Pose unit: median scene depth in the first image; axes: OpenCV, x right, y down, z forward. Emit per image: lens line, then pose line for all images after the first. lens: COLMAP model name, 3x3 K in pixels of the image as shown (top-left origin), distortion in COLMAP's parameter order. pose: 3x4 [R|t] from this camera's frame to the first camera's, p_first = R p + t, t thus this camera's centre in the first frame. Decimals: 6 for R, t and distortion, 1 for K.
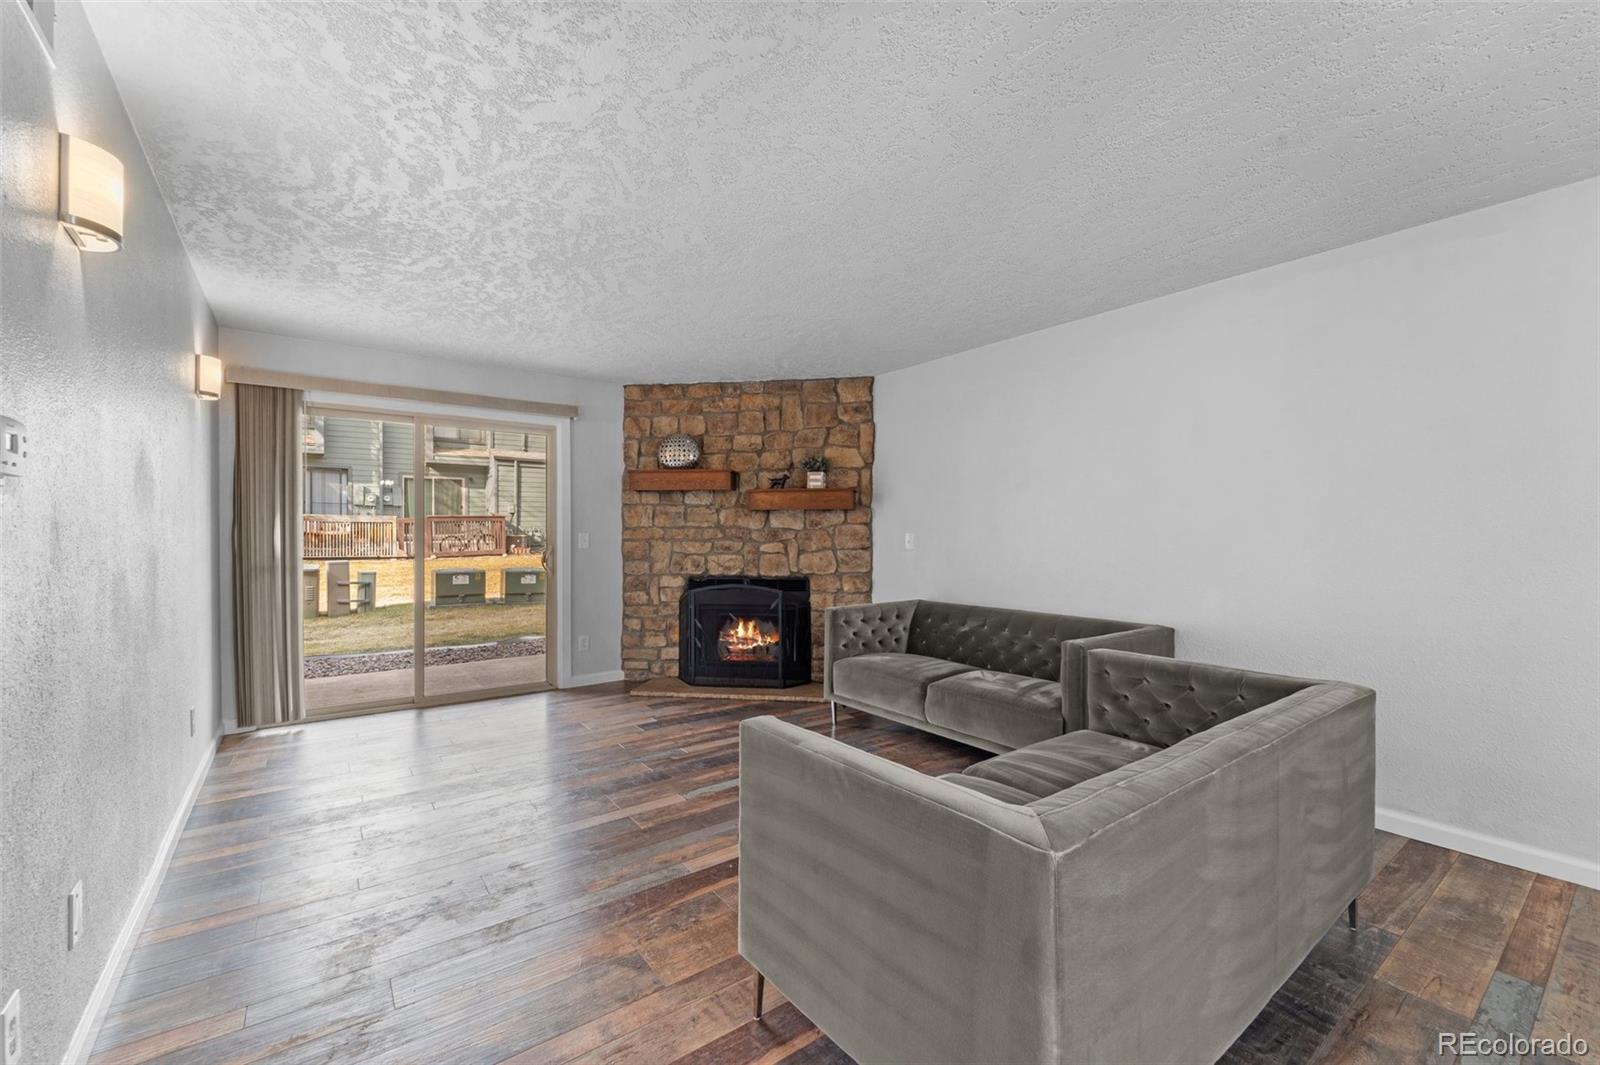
lens RADIAL K [[657.7, 0, 800.6], [0, 657.7, 538.9], [0, 0, 1]] dist [-0.000255, -0.000344]
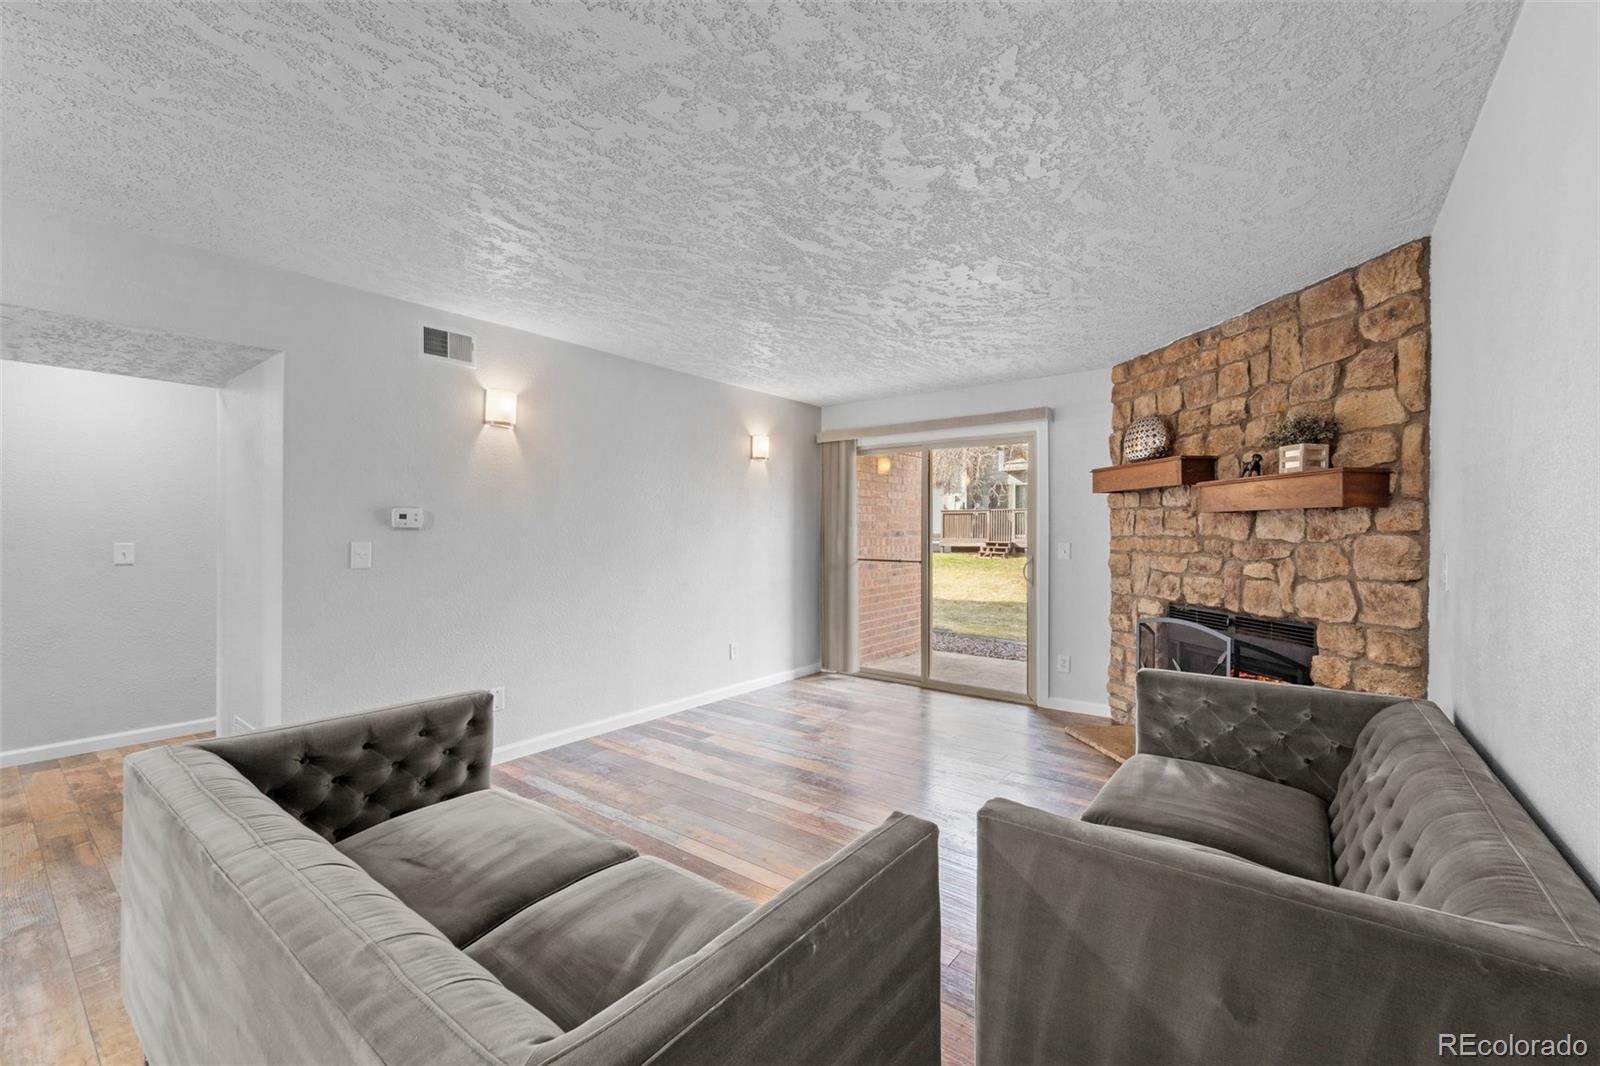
lens RADIAL K [[660.0, 0, 800.0], [0, 660.0, 533.0], [0, 0, 1]] dist [0.001437, 0.000006]
pose [[0.269715, 0.000532, -0.962940, 0.457475], [-0.007480, 0.999971, -0.001542, -0.018475], [0.962911, 0.007618, 0.269711, 0.406931]]
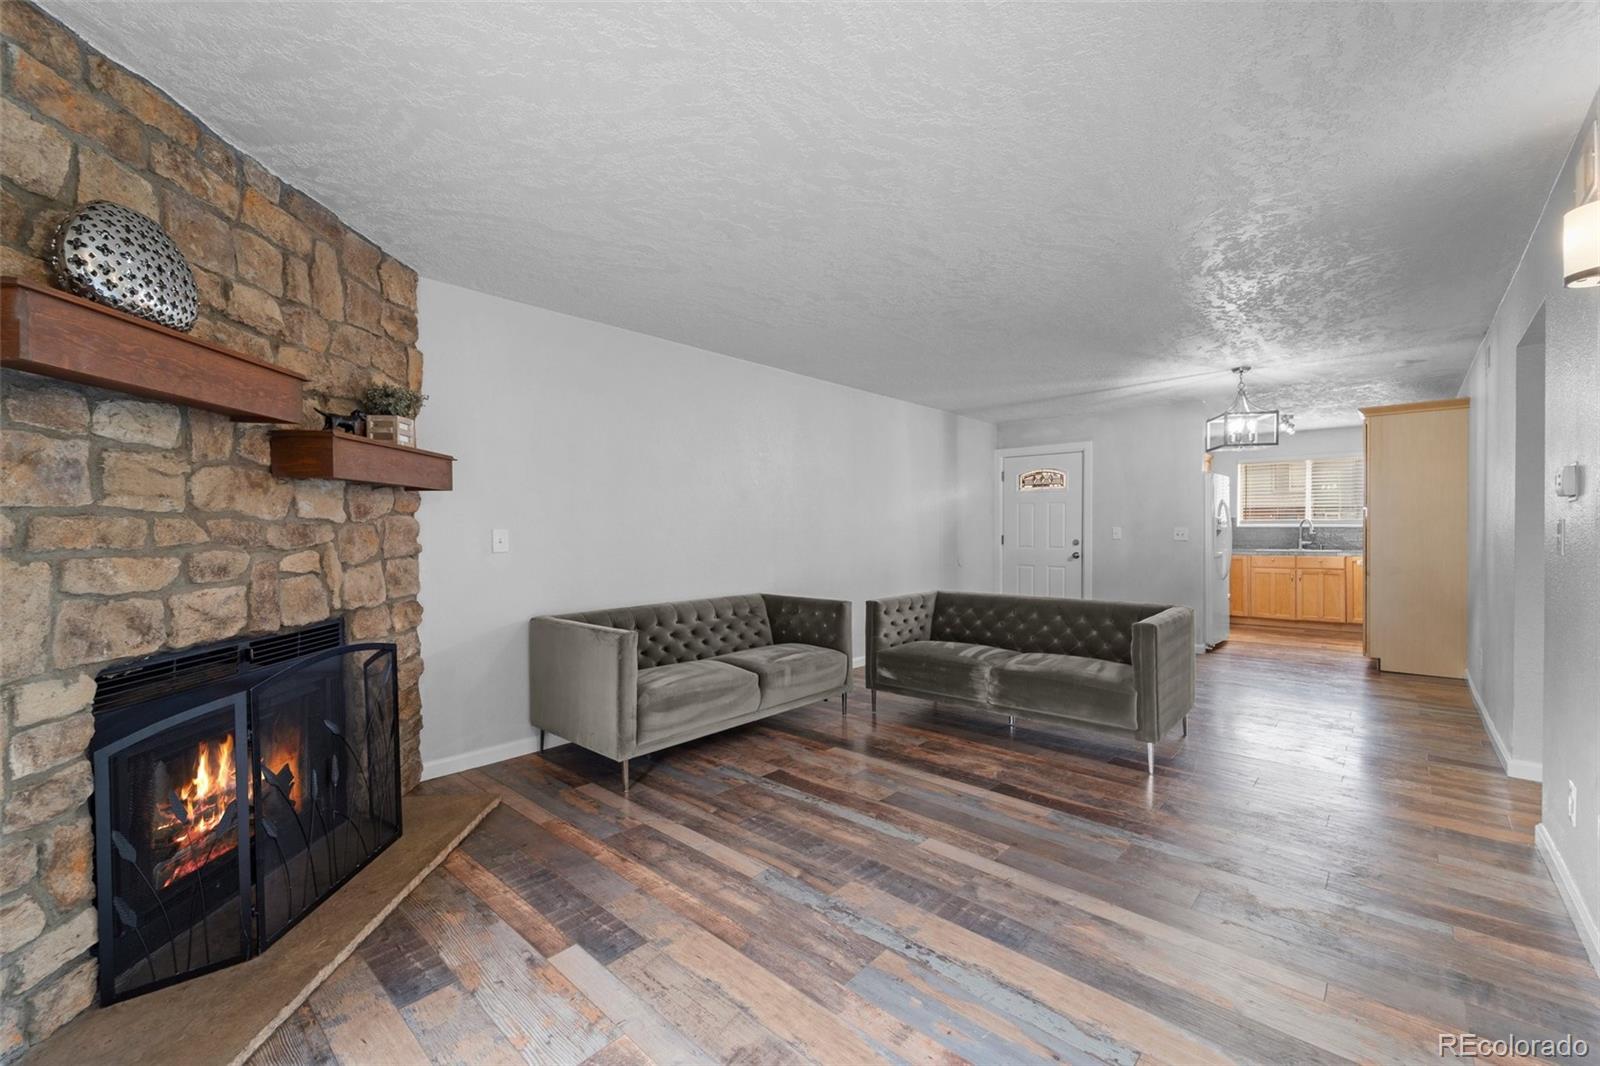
lens RADIAL K [[658.9, 0, 817.8], [0, 658.9, 537.4], [0, 0, 1]] dist [-0.001417, -0.000307]
pose [[-0.209074, -0.014113, 0.977798, -0.566329], [0.010043, 0.999812, 0.016578, -0.007515], [-0.977848, 0.013286, -0.208893, 0.757968]]
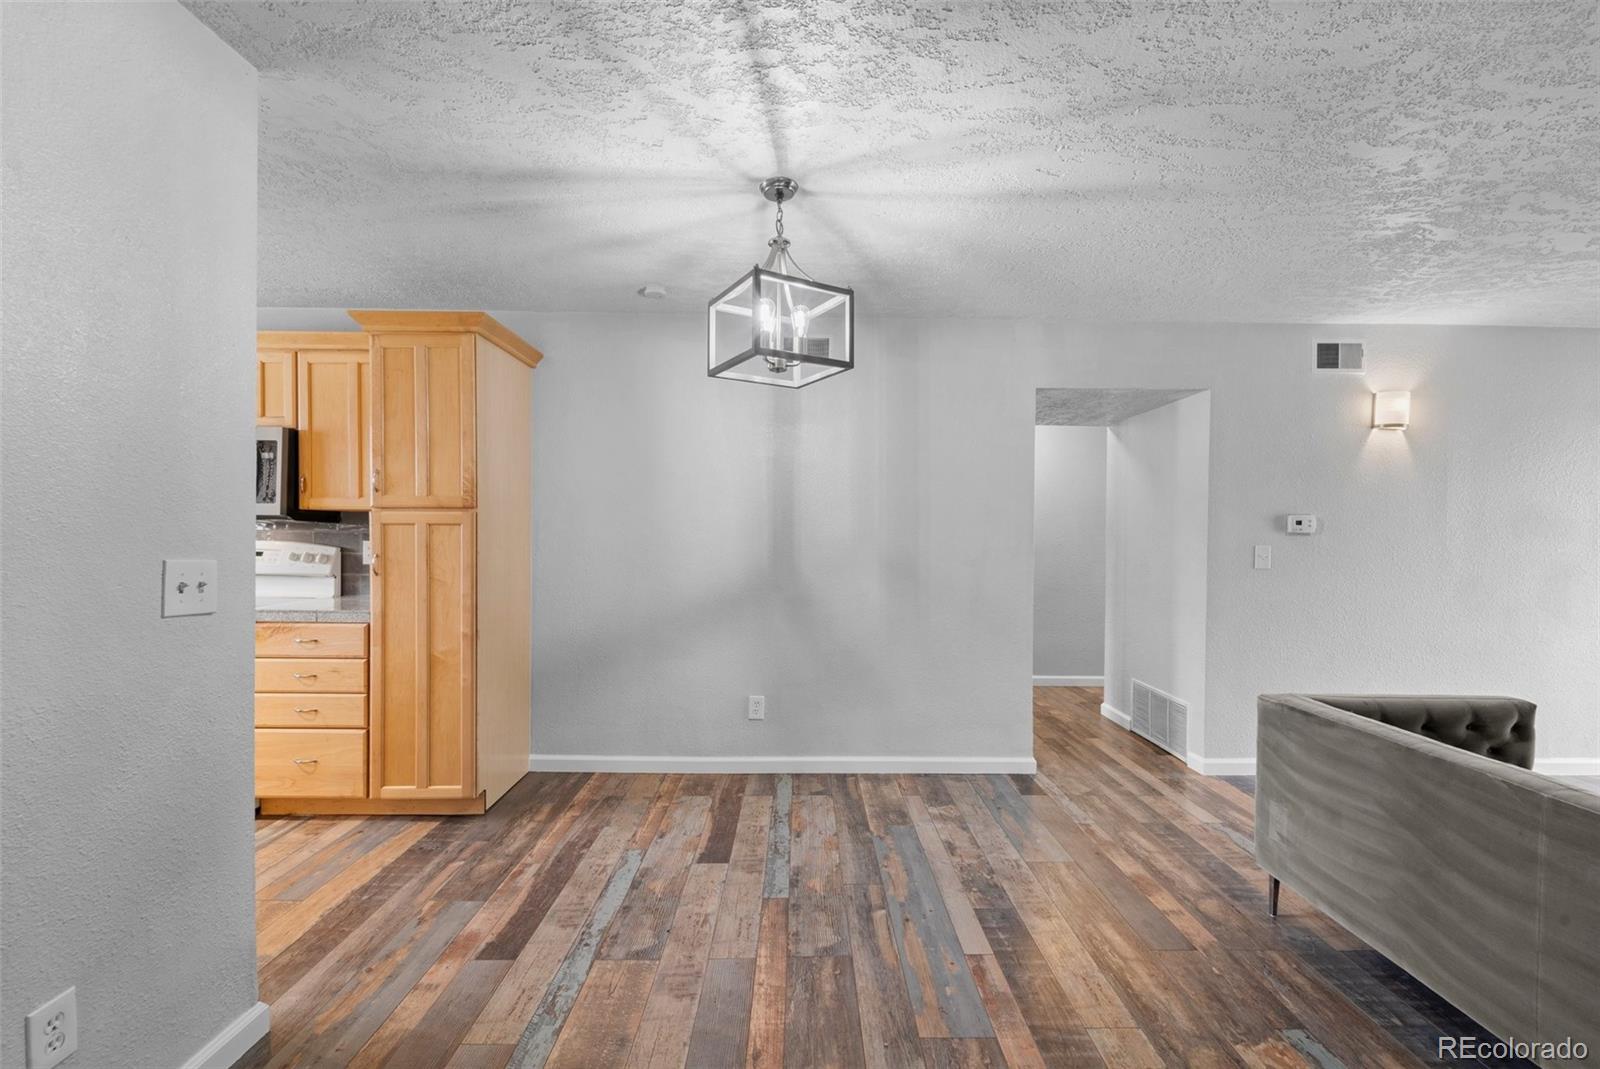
lens RADIAL K [[657.7, 0, 800.6], [0, 657.7, 540.9], [0, 0, 1]] dist [-0.000255, -0.000344]
pose [[-0.592548, -0.000088, -0.805535, 0.603034], [-0.015189, 0.999823, 0.011064, -0.013529], [0.805392, 0.018792, -0.592445, 0.199608]]
